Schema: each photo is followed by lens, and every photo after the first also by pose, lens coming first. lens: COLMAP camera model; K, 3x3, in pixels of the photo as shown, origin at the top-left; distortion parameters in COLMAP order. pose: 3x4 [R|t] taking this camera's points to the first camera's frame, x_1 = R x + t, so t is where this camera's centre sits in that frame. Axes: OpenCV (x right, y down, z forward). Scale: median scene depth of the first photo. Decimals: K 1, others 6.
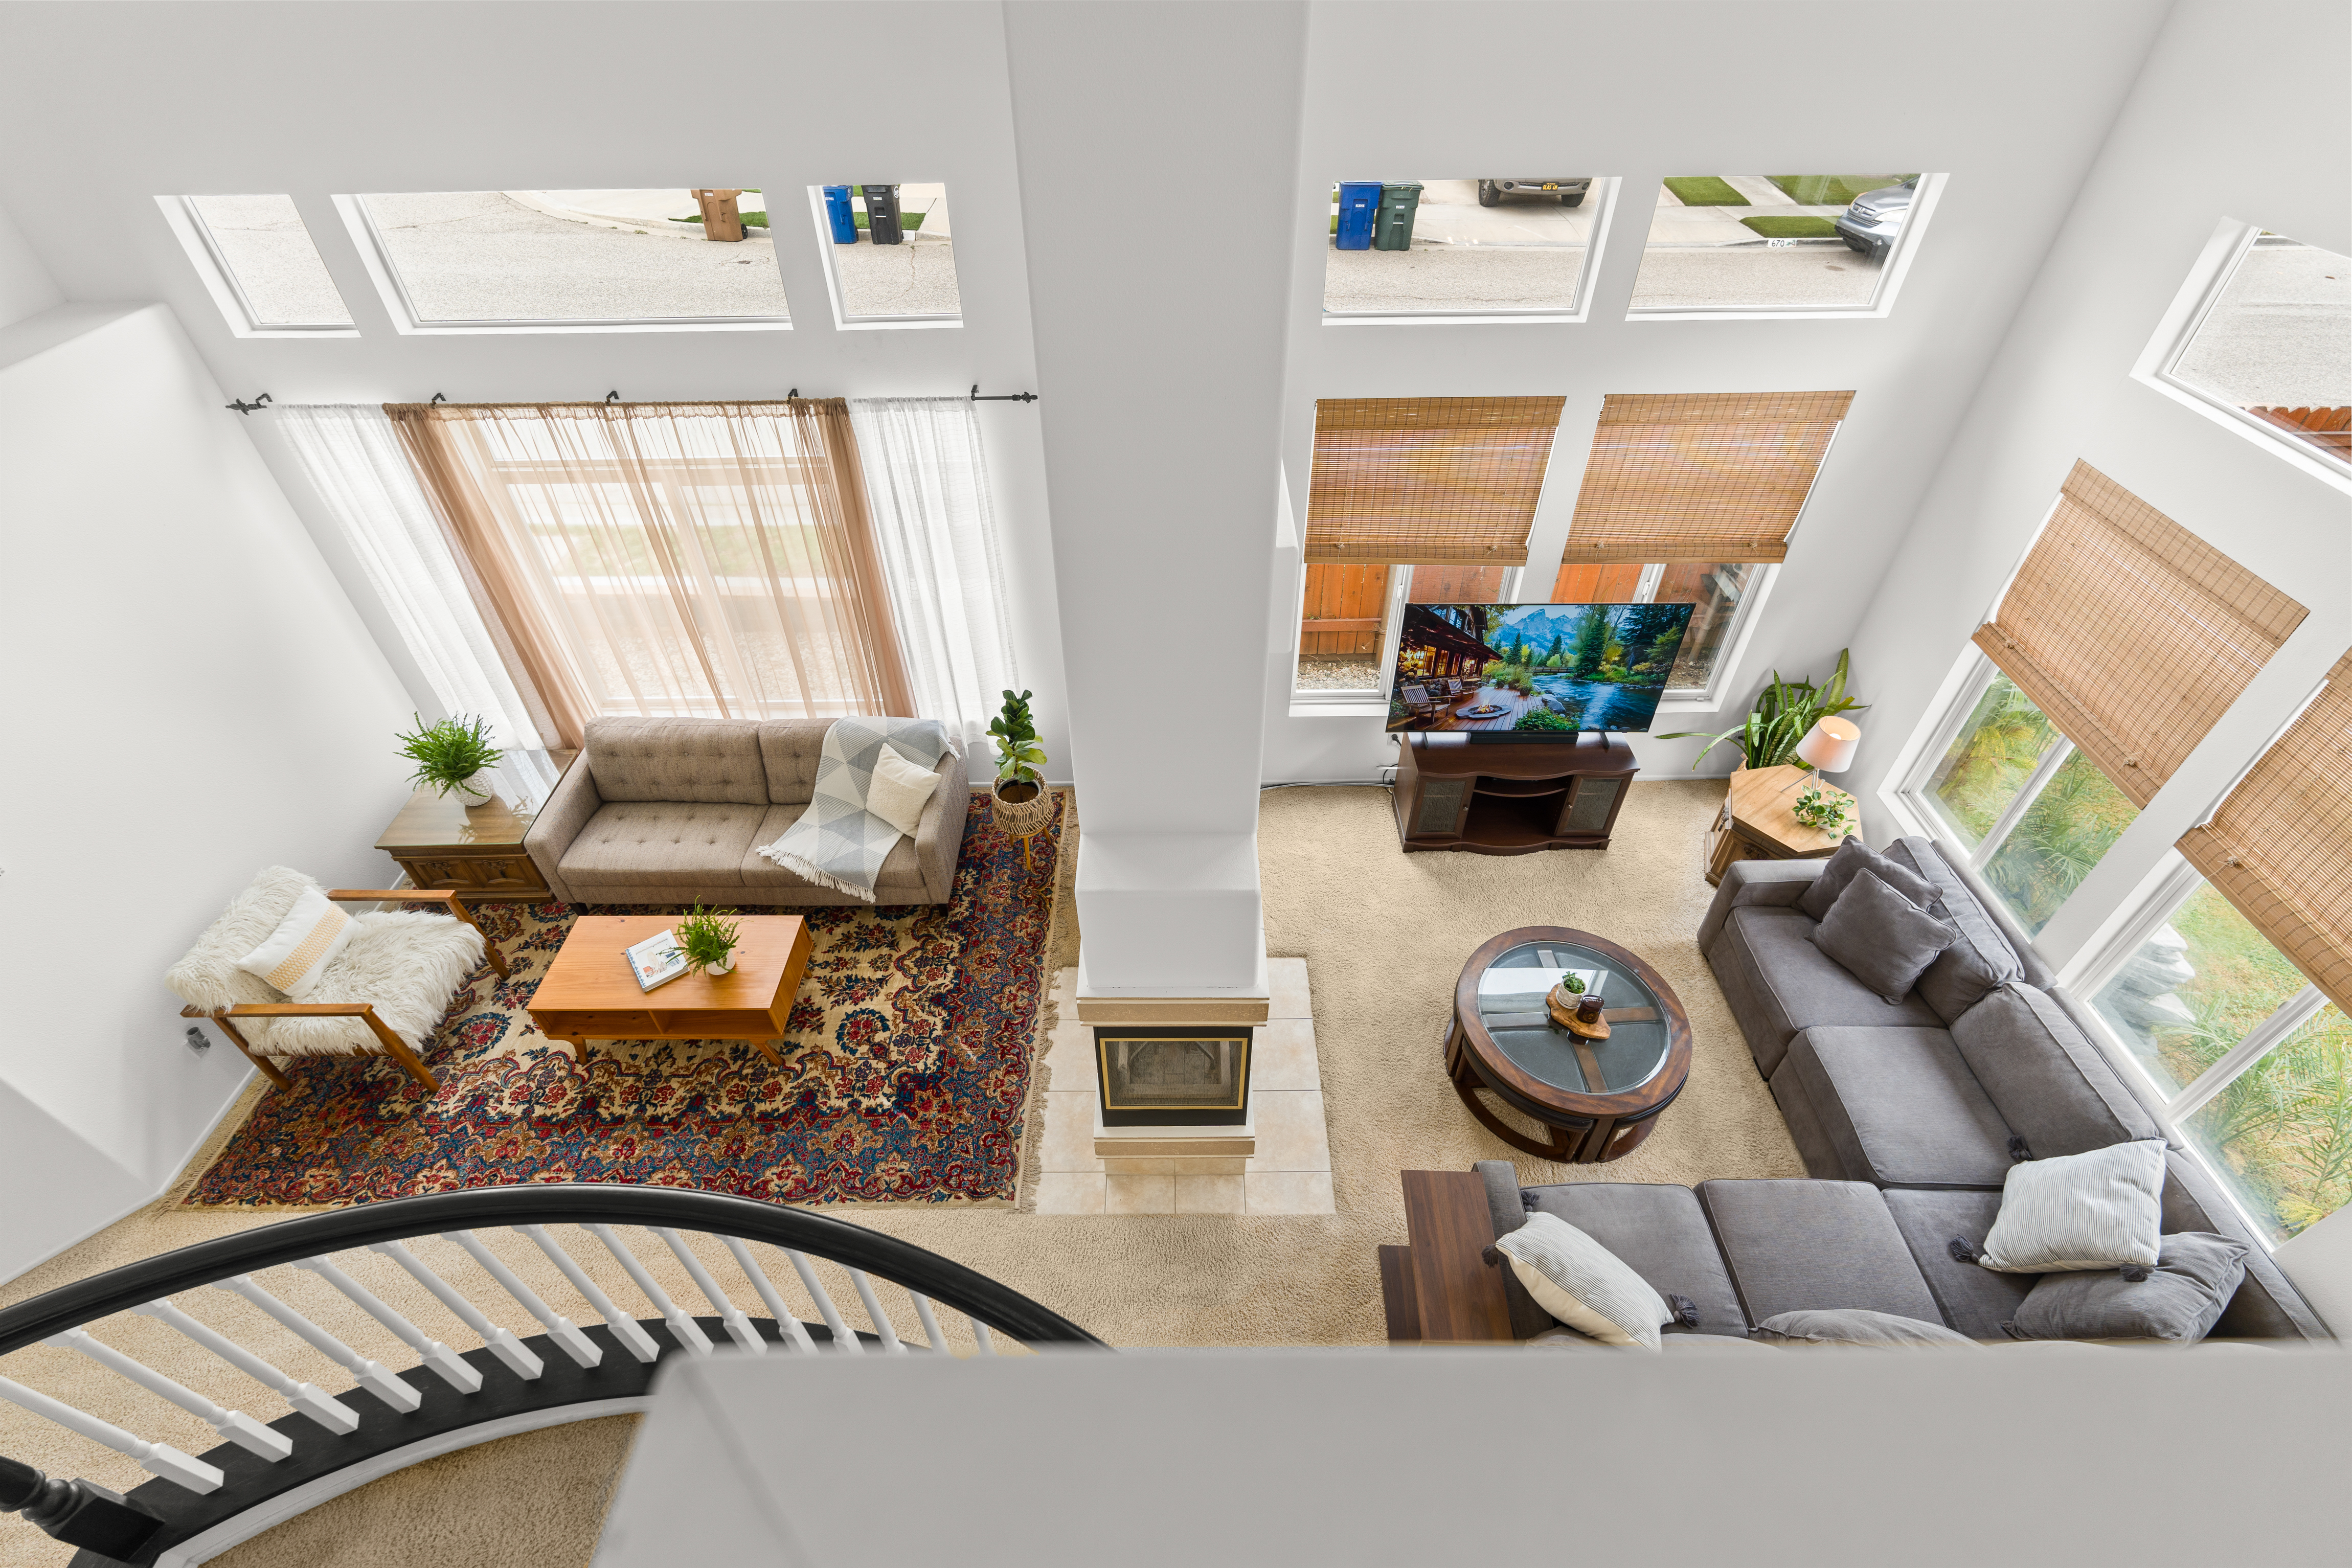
lens RADIAL K [[1028.0, 0, 1175.3], [0, 1028.0, 780.9], [0, 0, 1]] dist [-0.002396, 0.000004]
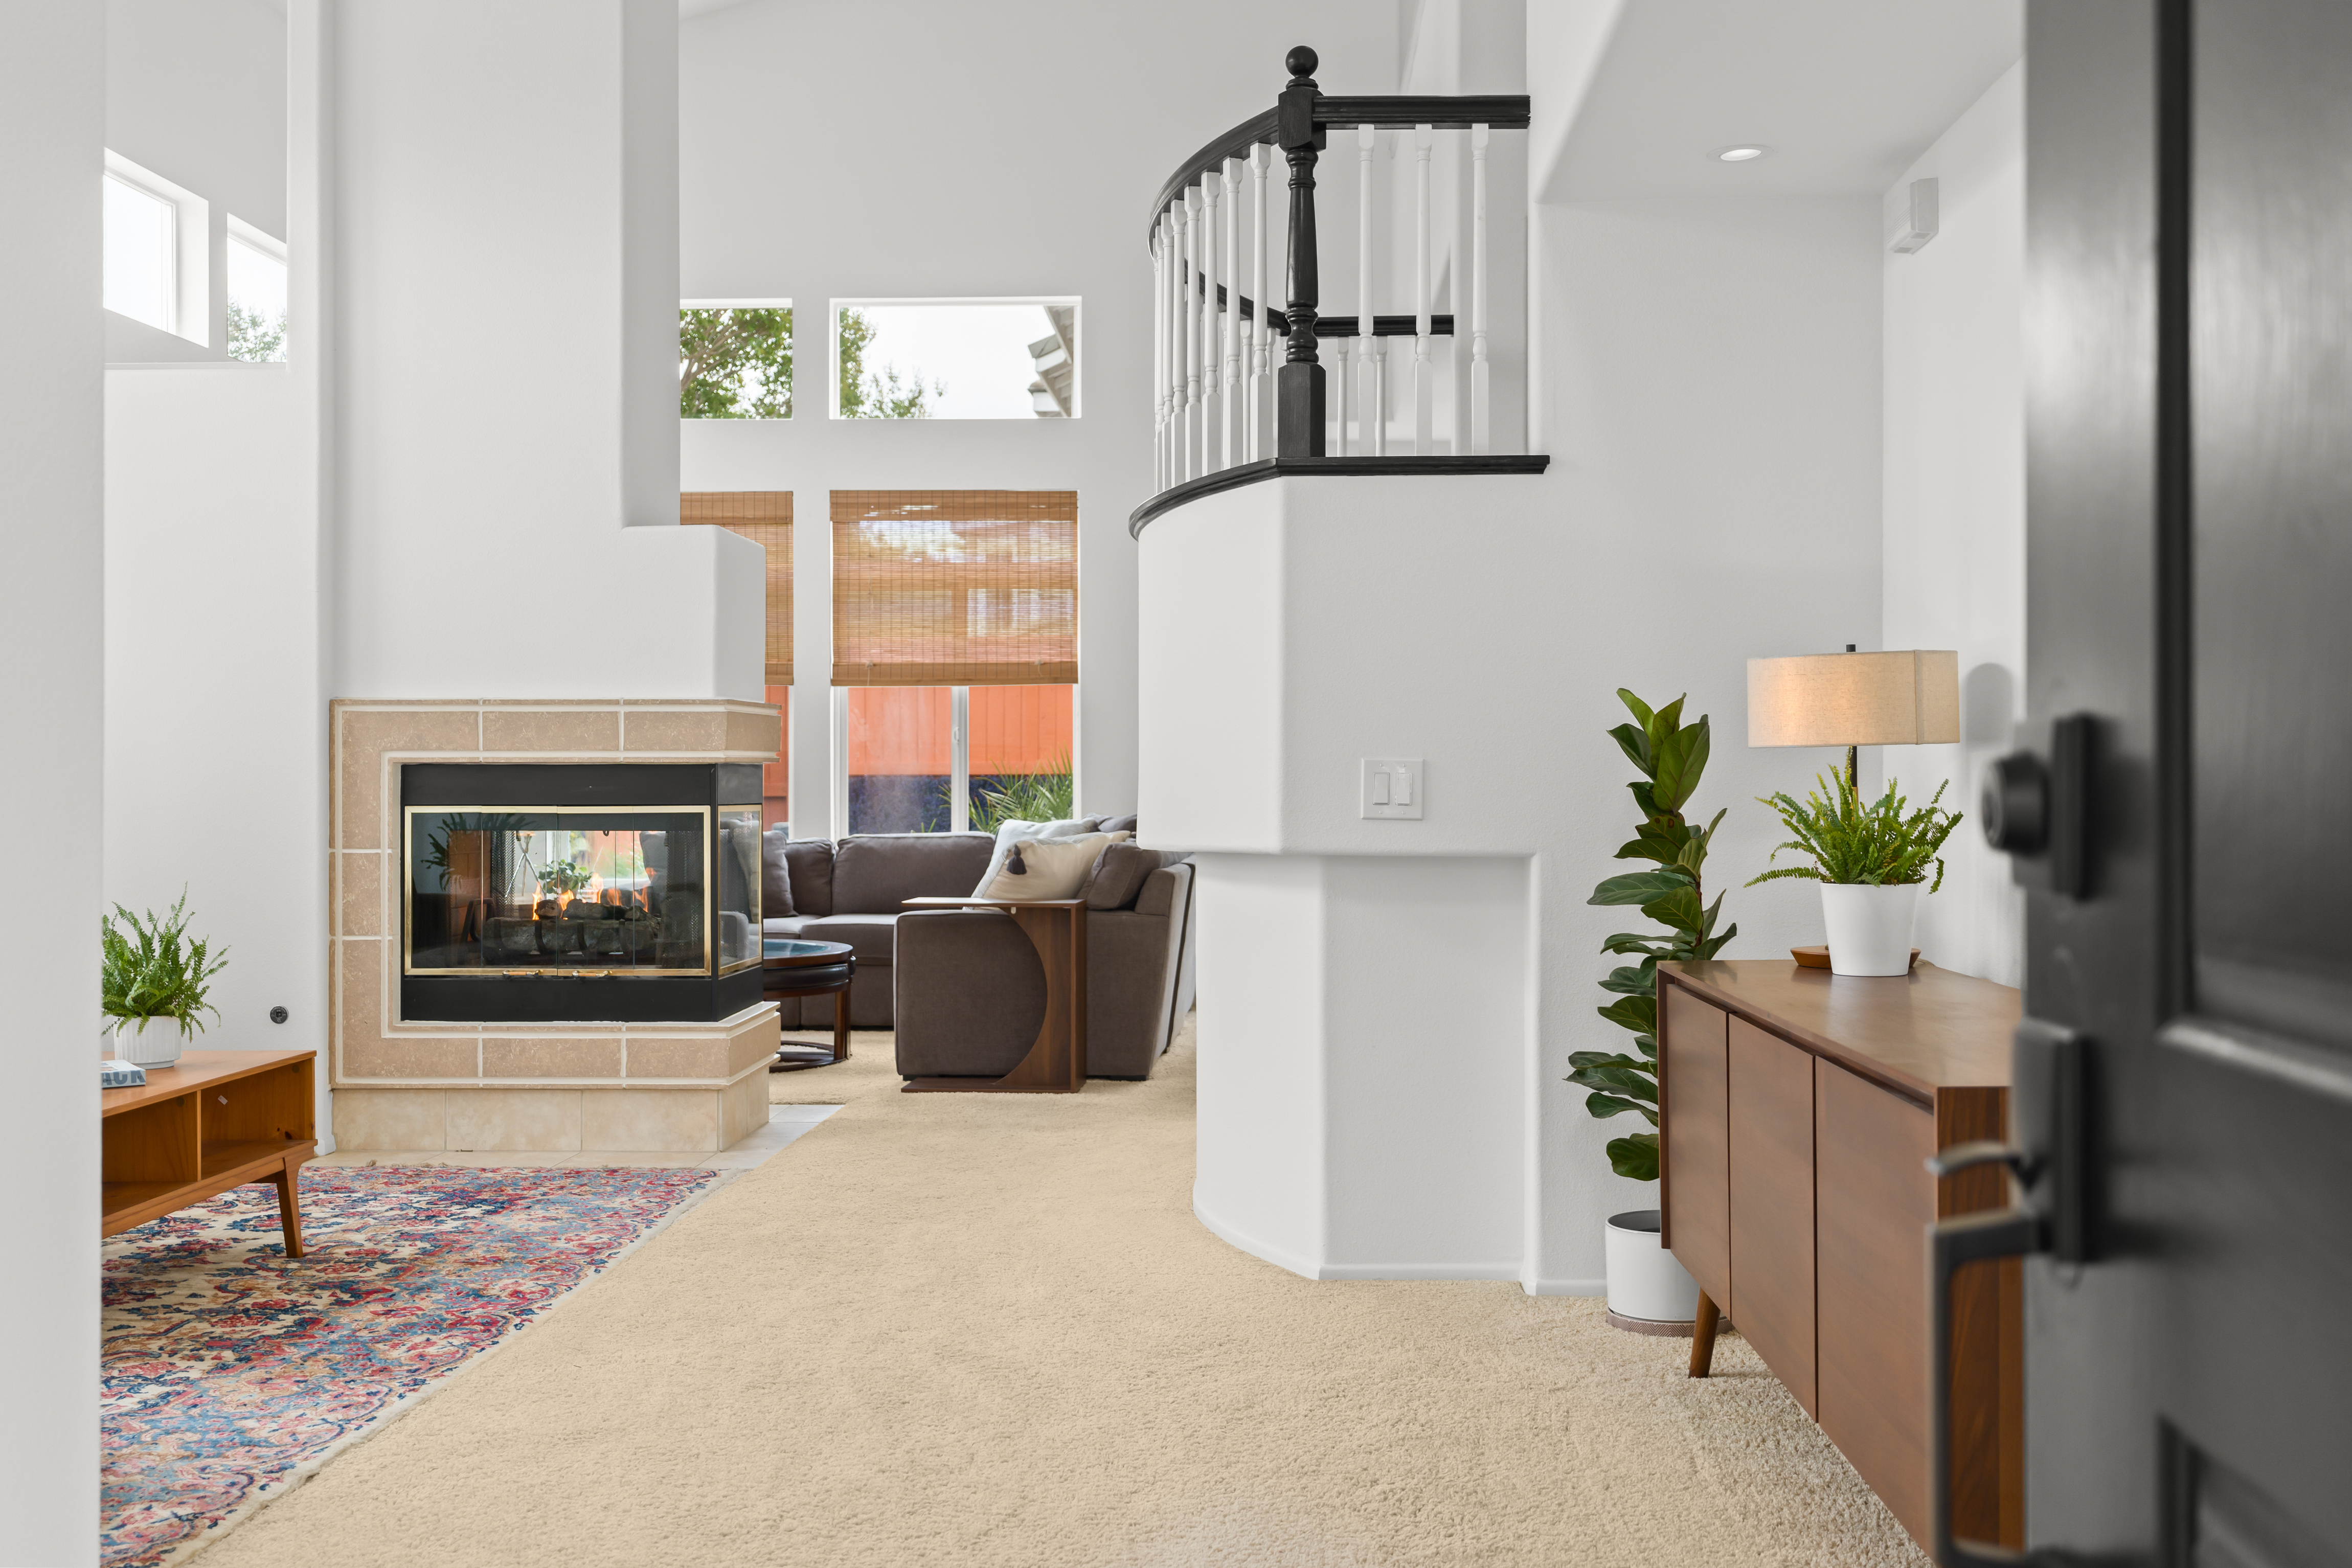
lens RADIAL K [[2333.4, 0, 1177.7], [0, 2333.4, 790.0], [0, 0, 1]] dist [0.006439, 0.011698]
pose [[0.060438, 0.010515, 0.998117, -1.367483], [0.664118, 0.746081, -0.048073, 0.428235], [-0.745181, 0.665772, 0.038108, 0.495901]]
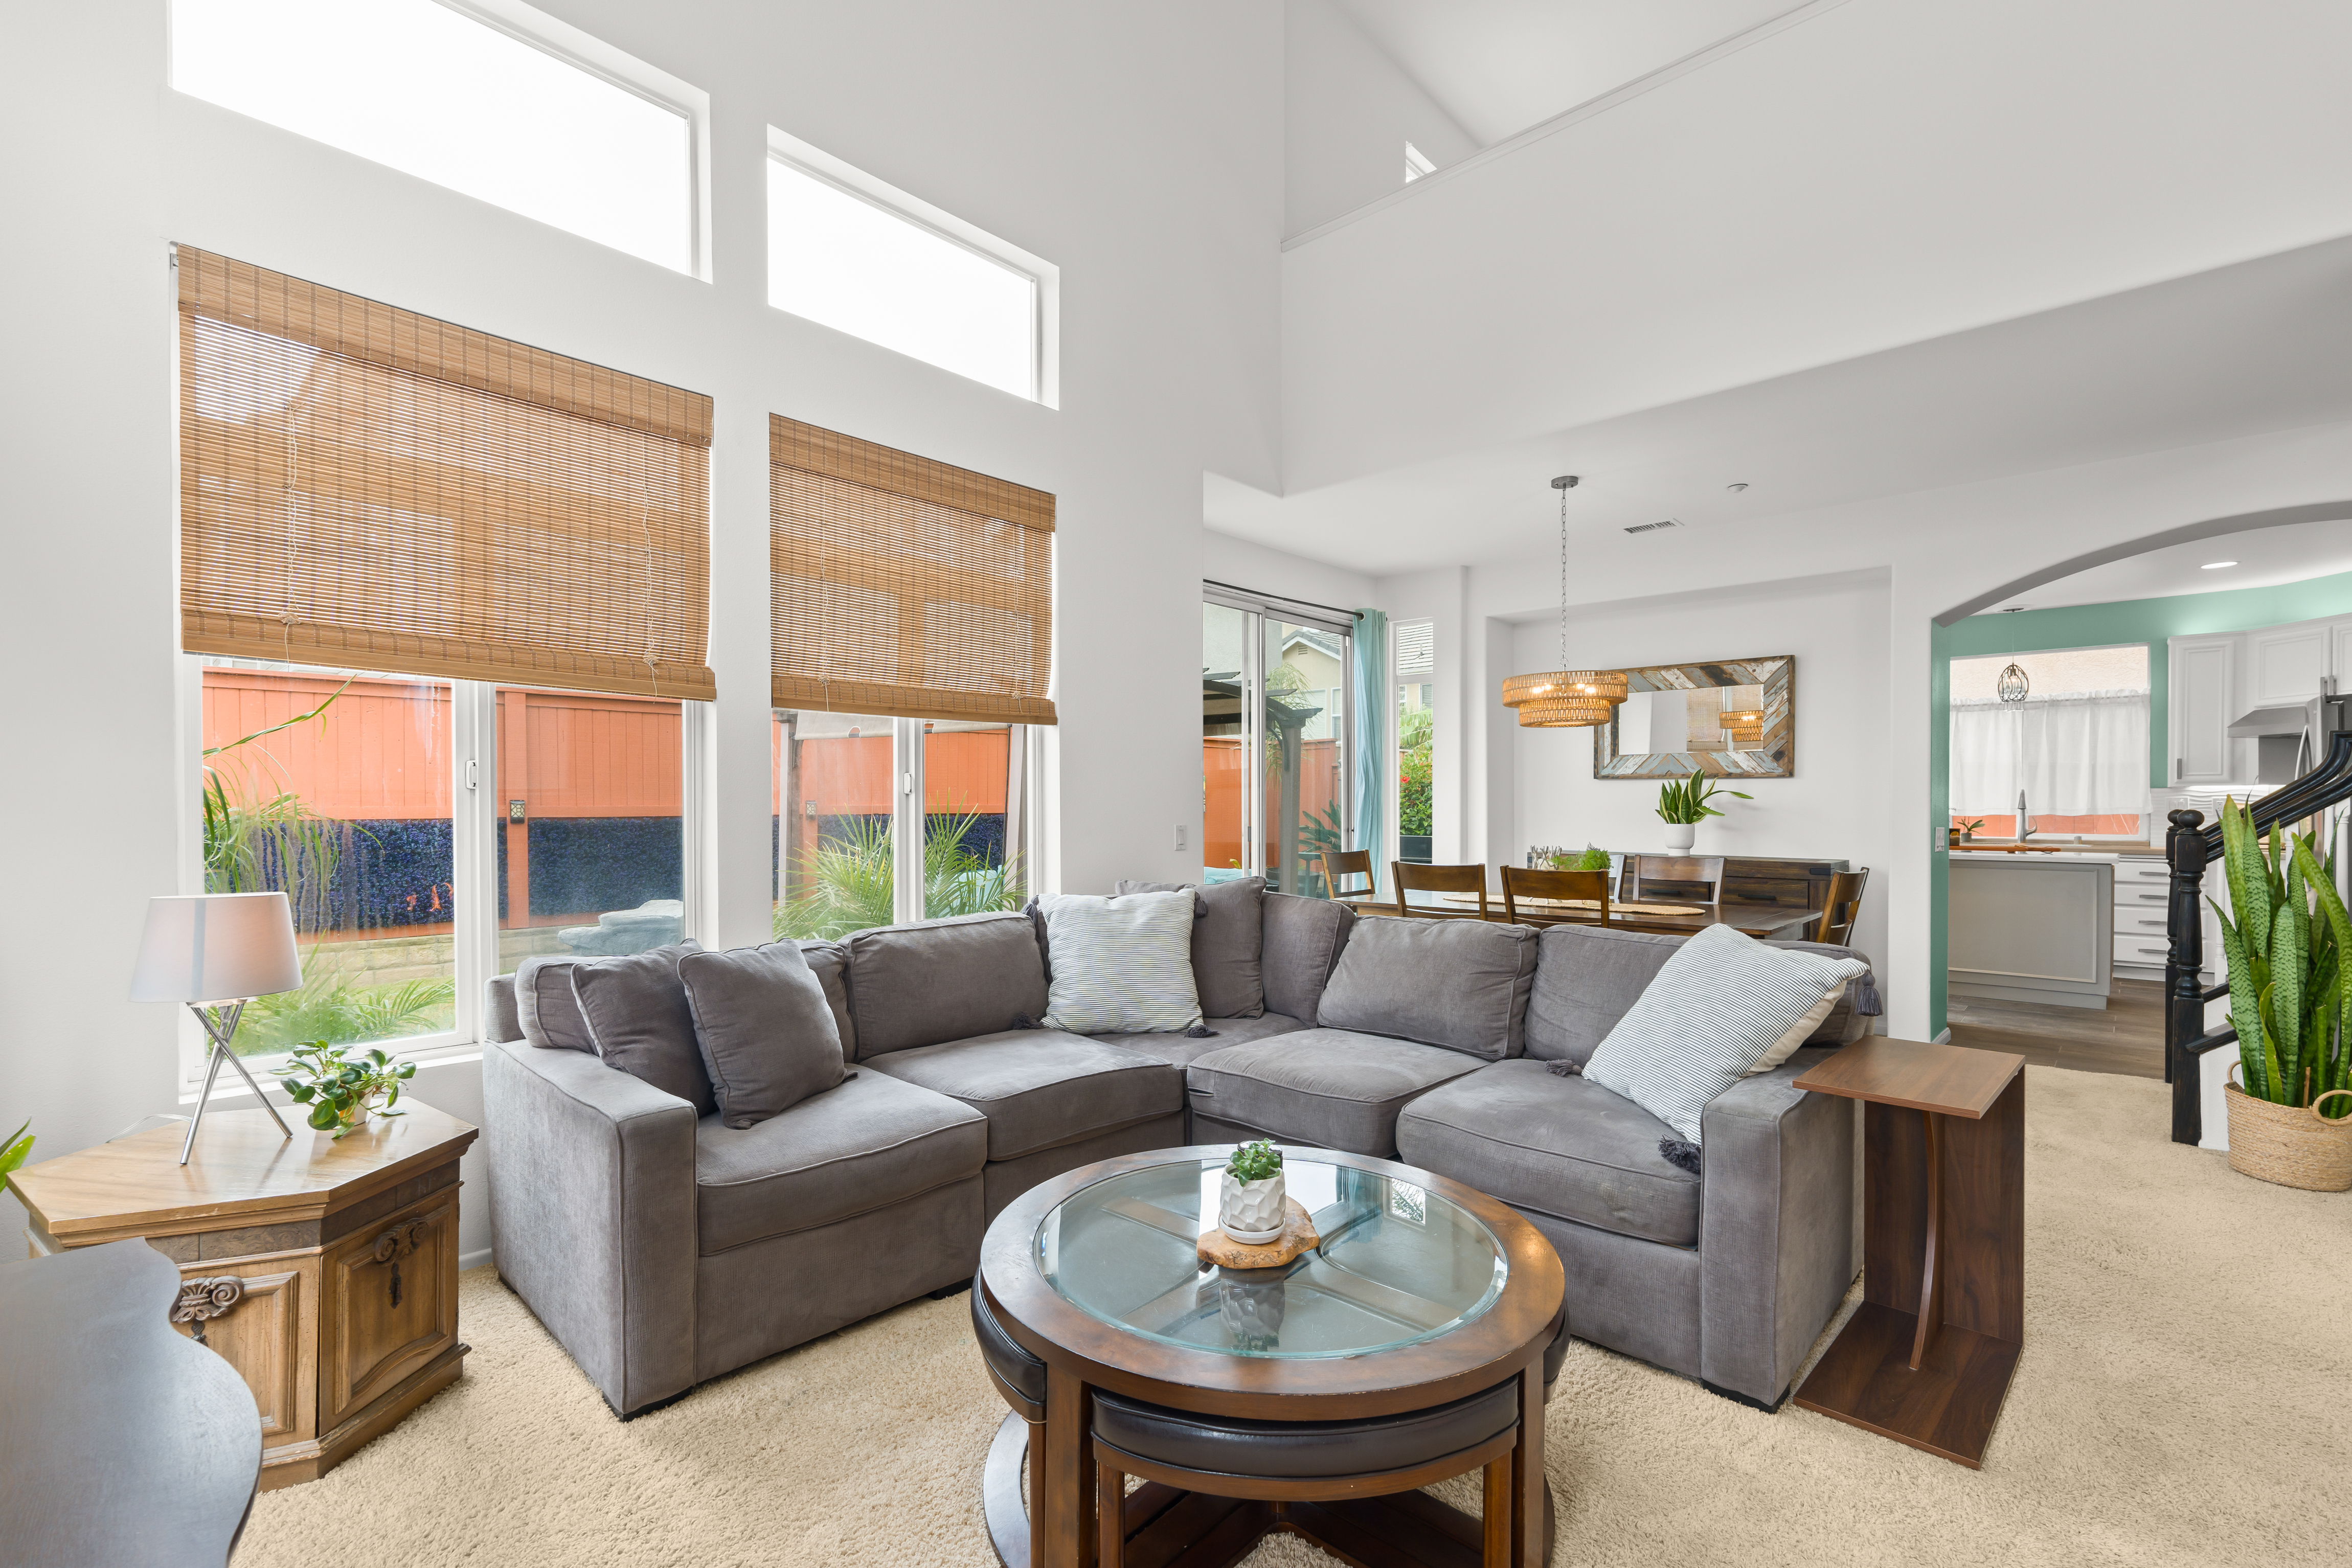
lens RADIAL K [[1045.9, 0, 1183.0], [0, 1045.9, 788.8], [0, 0, 1]] dist [-0.000158, 0.000078]
pose [[-0.733827, 0.007621, 0.679294, 0.116955], [0.449372, 0.755356, 0.476972, -0.105401], [-0.509473, 0.655271, -0.557725, 1.006762]]
